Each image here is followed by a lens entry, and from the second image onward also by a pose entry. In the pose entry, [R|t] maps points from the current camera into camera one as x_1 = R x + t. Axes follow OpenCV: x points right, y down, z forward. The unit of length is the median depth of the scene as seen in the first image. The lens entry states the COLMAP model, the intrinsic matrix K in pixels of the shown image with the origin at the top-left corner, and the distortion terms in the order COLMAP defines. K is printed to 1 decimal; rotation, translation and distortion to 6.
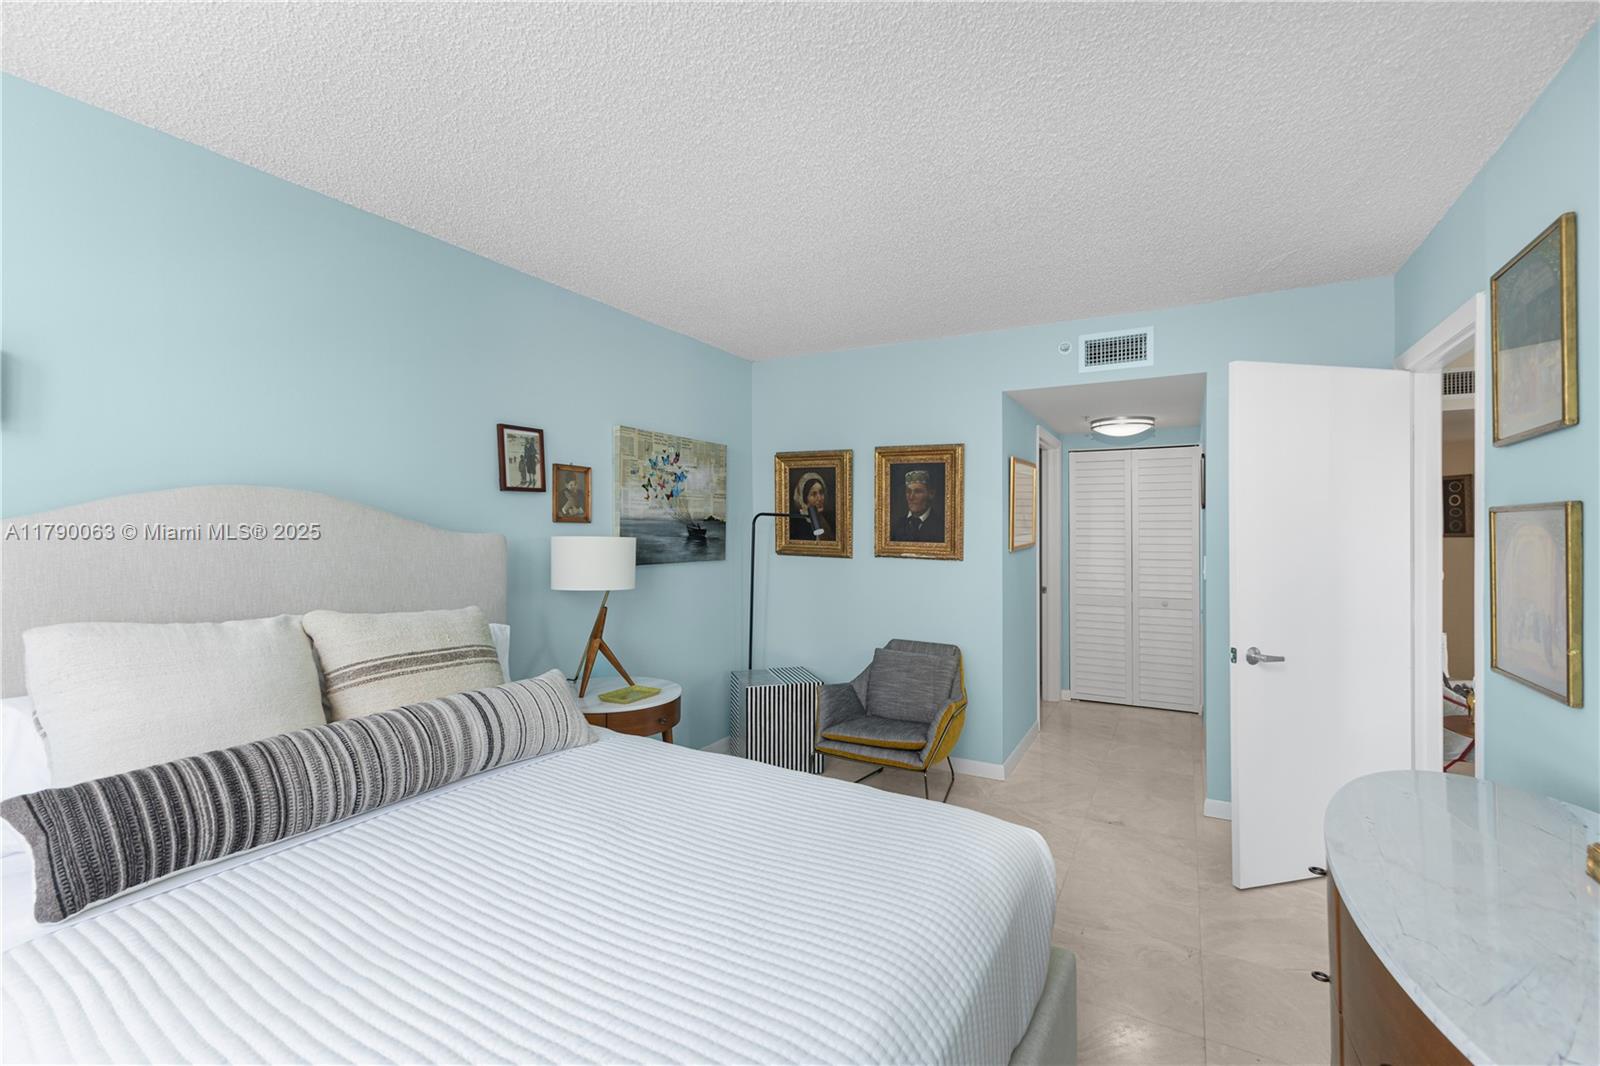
lens RADIAL K [[702.2, 0, 804.3], [0, 702.2, 529.5], [0, 0, 1]] dist [0.022113, -0.007890]
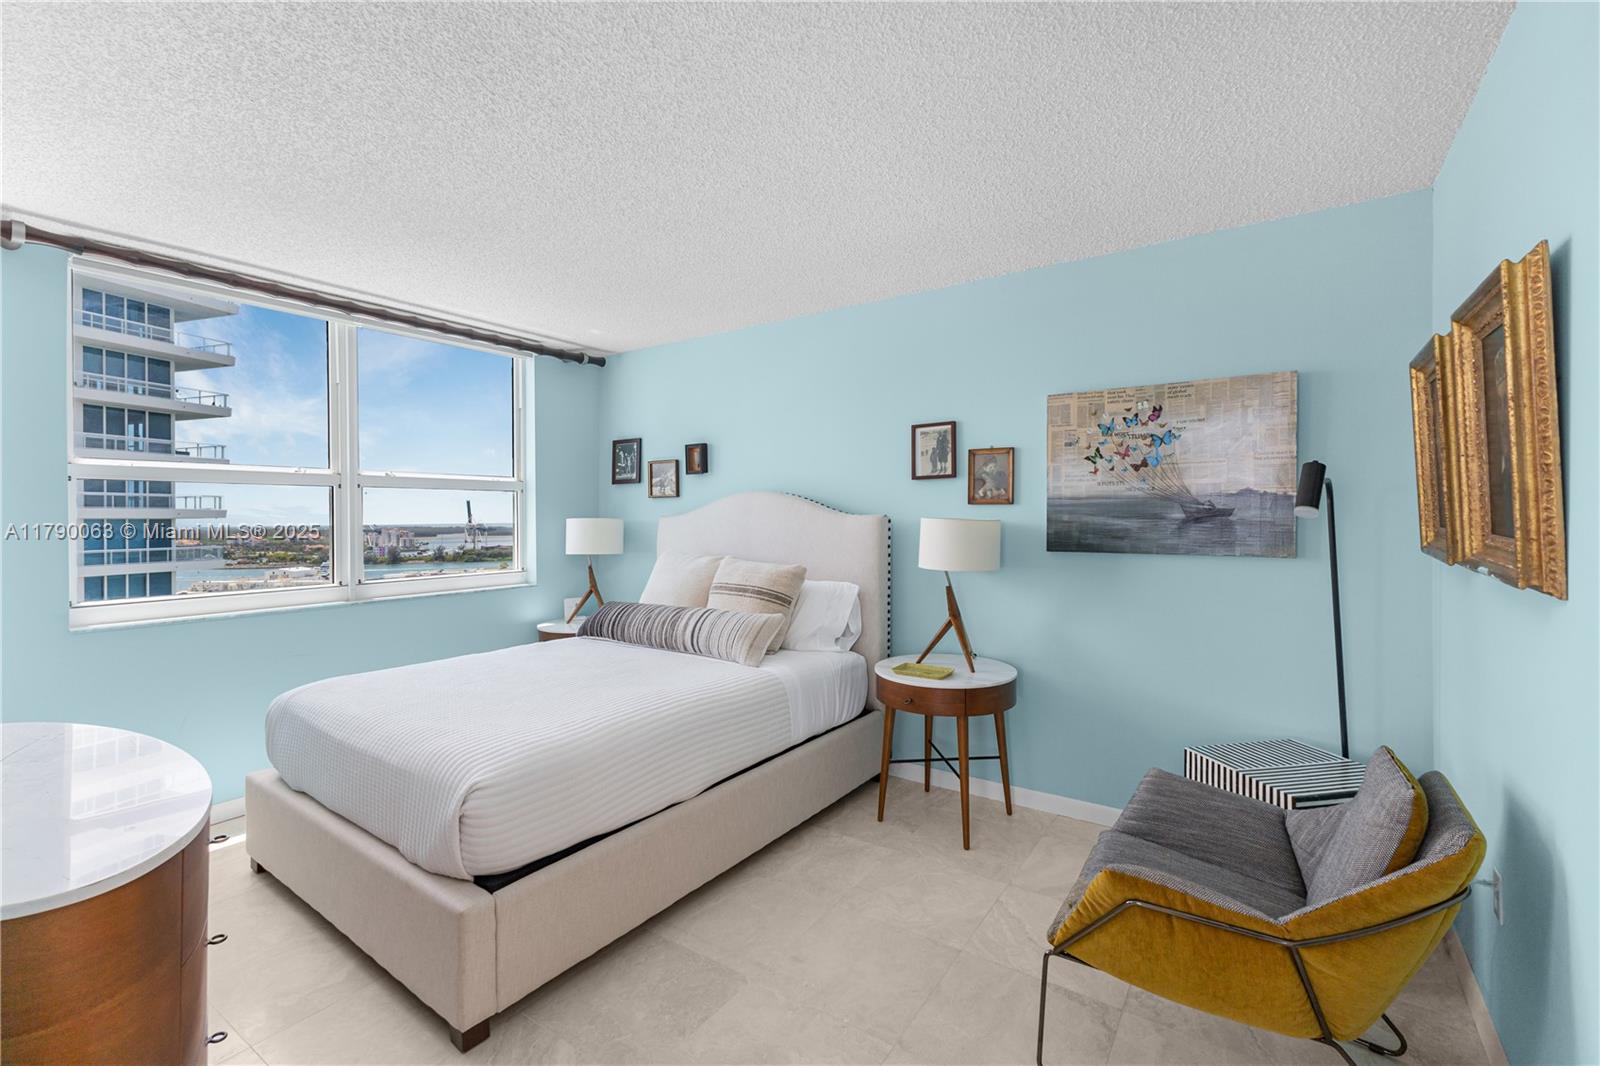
lens RADIAL K [[702.2, 0, 804.3], [0, 702.2, 529.5], [0, 0, 1]] dist [0.022113, -0.007890]
pose [[-0.080405, 0.020737, -0.996547, 0.648656], [0.007688, 0.999767, 0.020183, 0.003706], [0.996733, -0.006038, -0.080546, 0.740340]]
